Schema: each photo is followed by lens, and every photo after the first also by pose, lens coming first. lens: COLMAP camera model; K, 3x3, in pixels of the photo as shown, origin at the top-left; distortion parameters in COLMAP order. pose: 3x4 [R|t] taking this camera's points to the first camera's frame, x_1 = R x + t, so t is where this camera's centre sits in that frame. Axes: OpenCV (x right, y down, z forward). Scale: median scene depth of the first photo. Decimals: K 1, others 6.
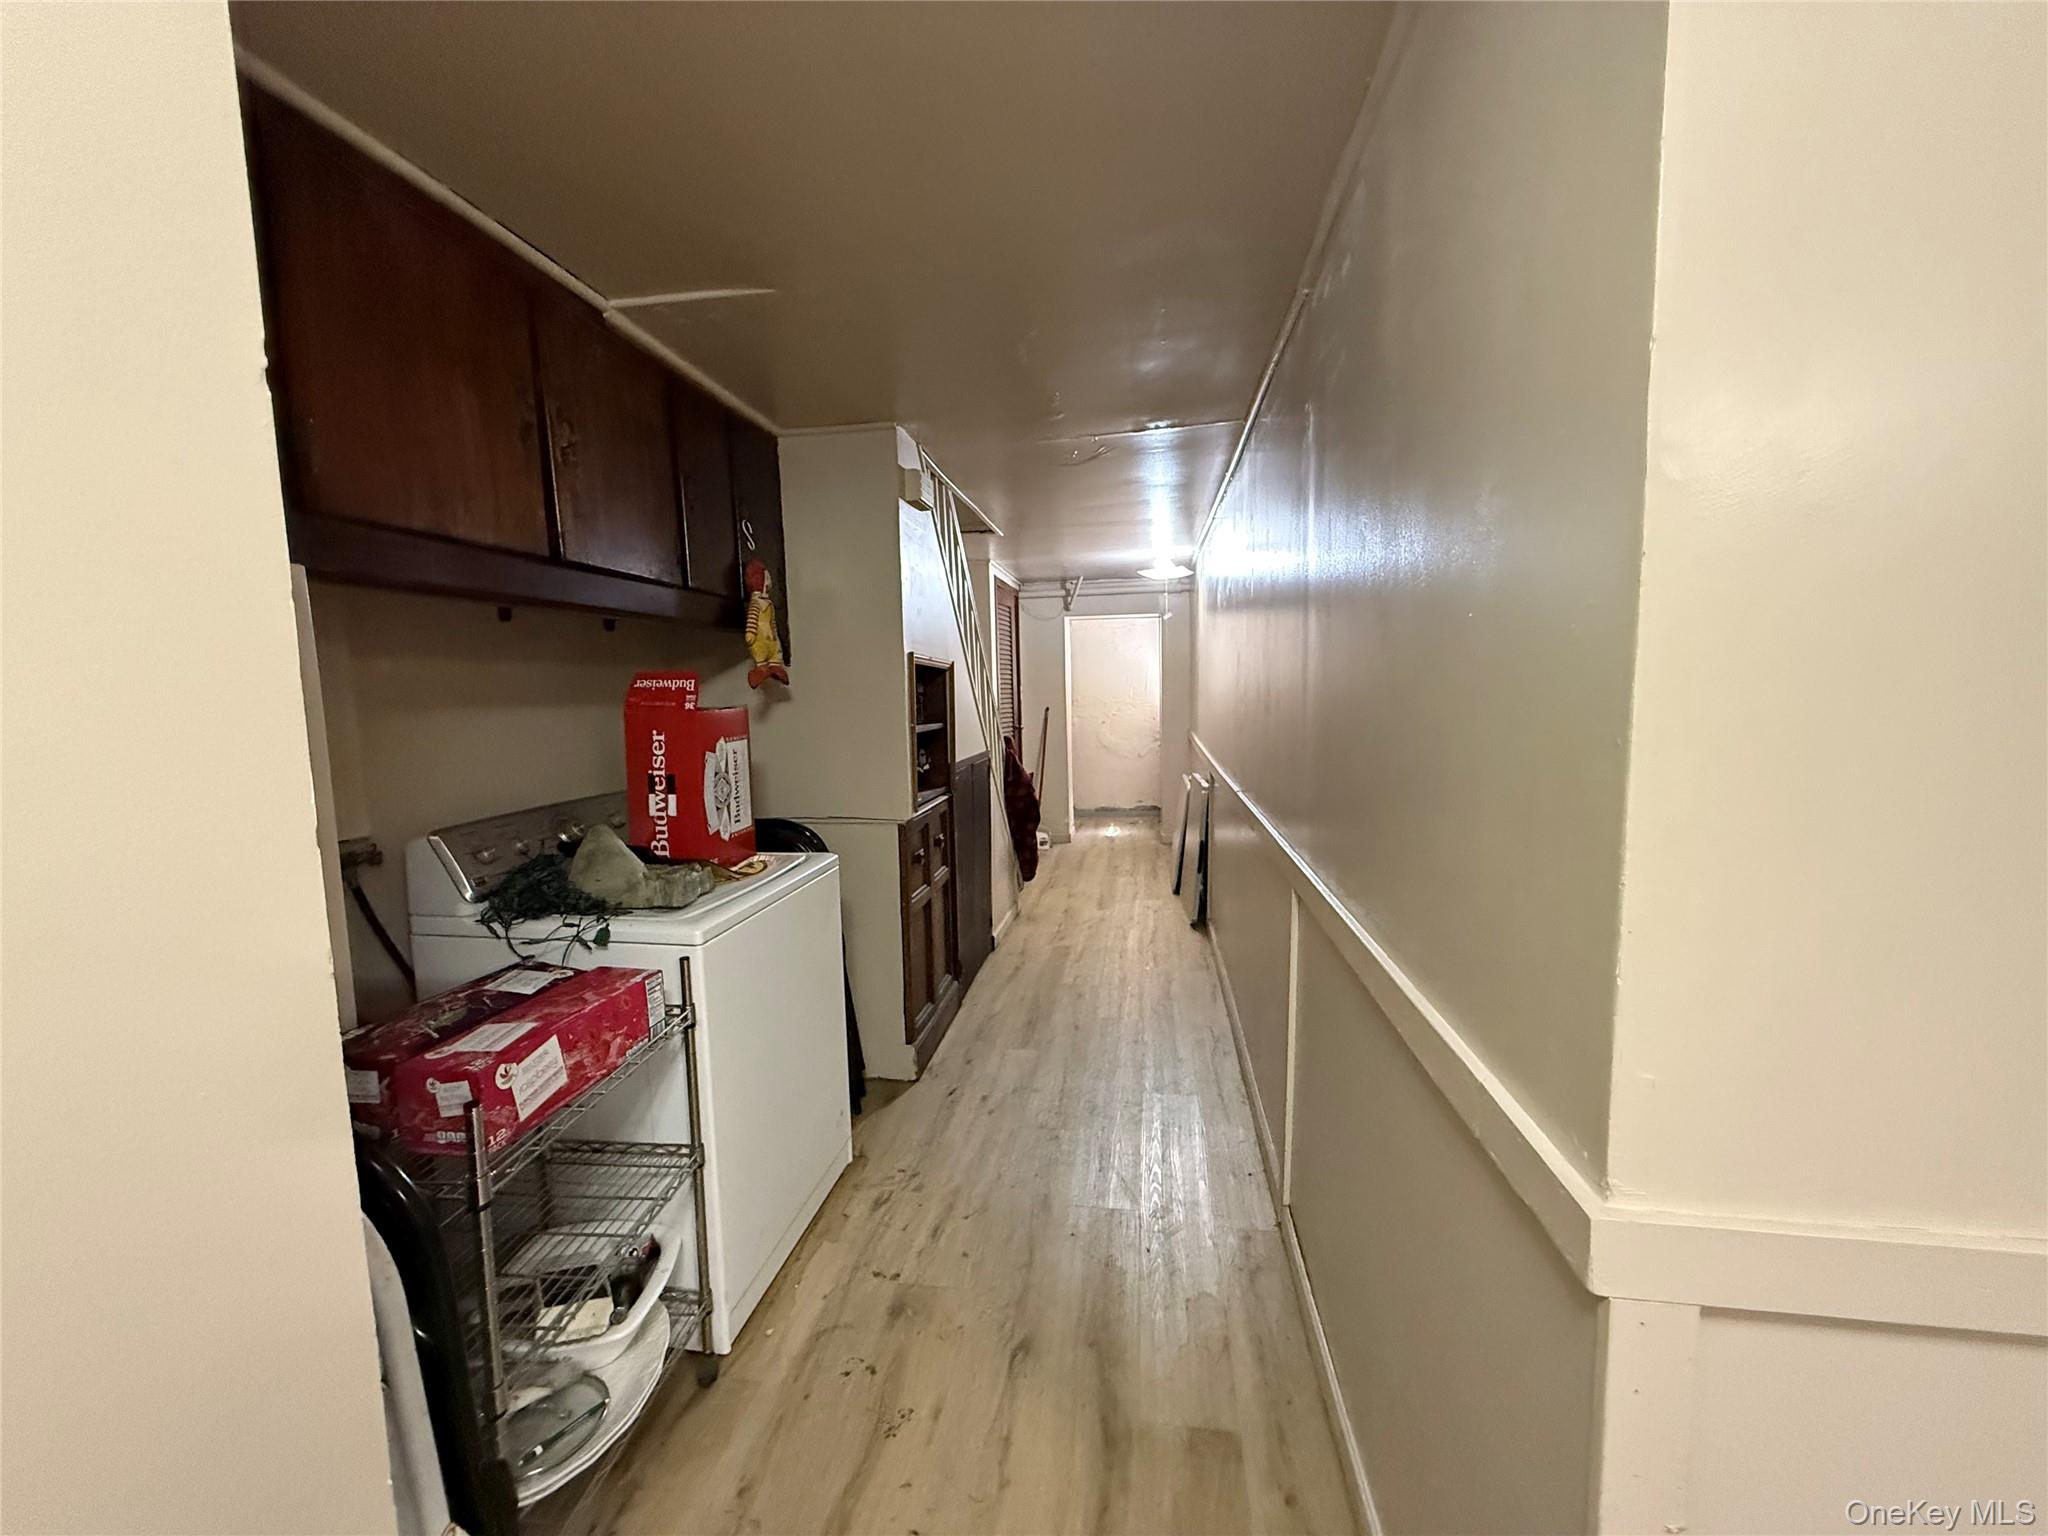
lens RADIAL K [[813.3, 0, 1022.1], [0, 813.3, 772.0], [0, 0, 1]] dist [0.000098, -0.000348]
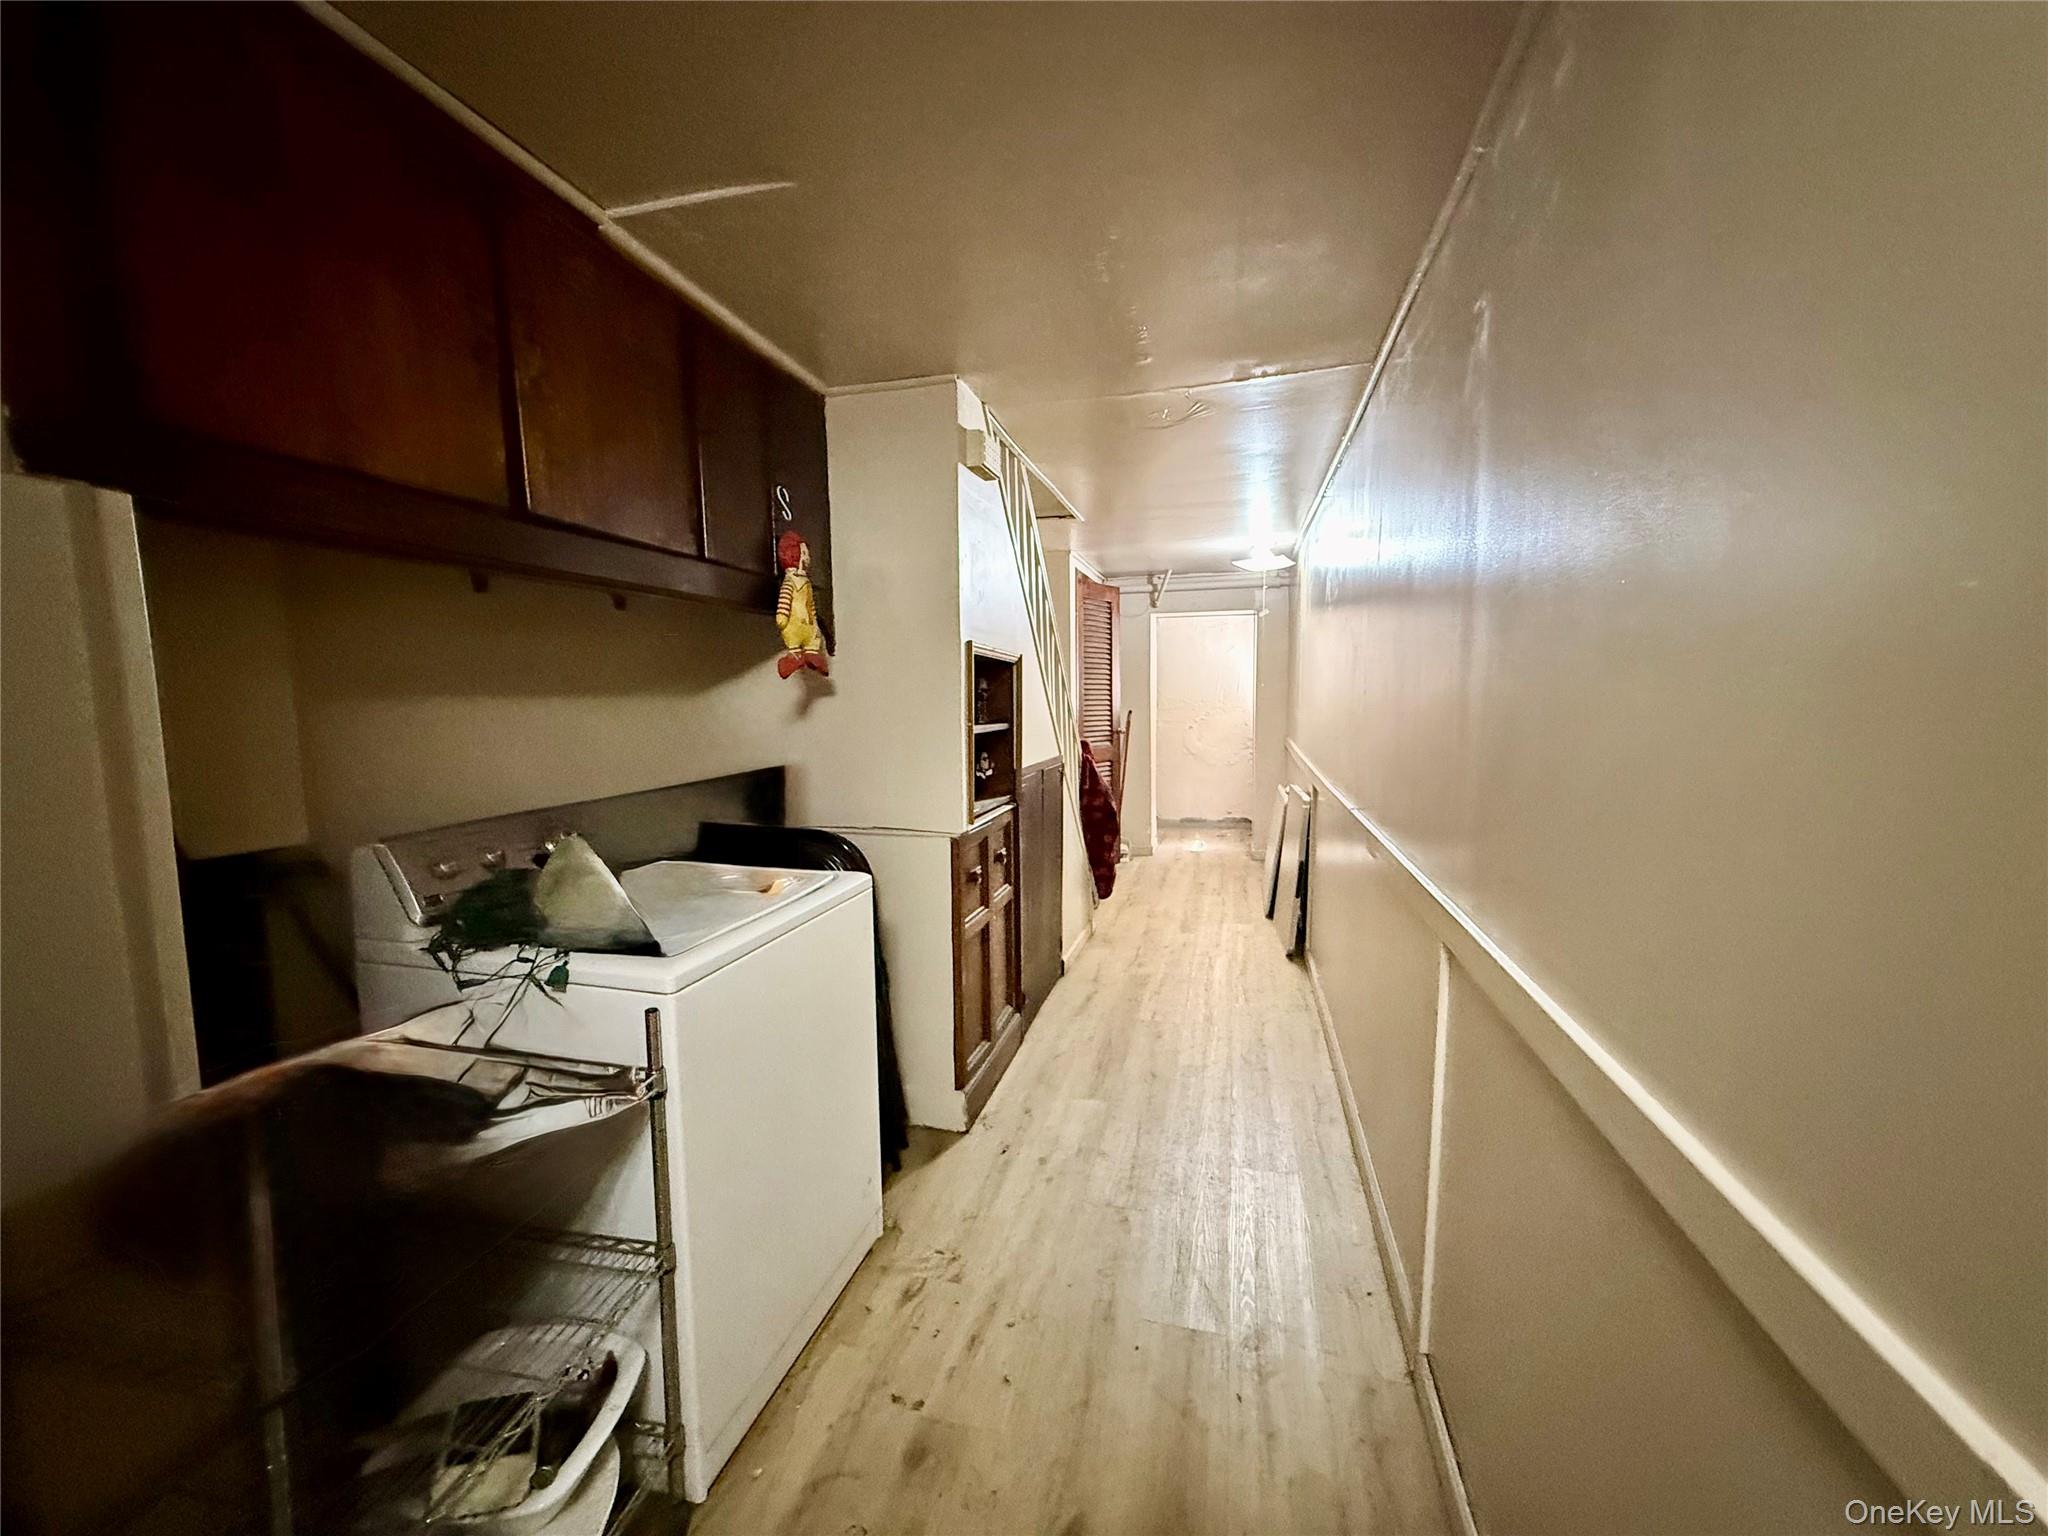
lens RADIAL K [[813.3, 0, 1022.1], [0, 813.3, 772.0], [0, 0, 1]] dist [0.000098, -0.000348]
pose [[0.994524, 0.020374, -0.102507, 0.011799], [-0.020955, 0.999770, -0.004596, -0.003918], [0.102389, 0.006719, 0.994722, 0.143687]]
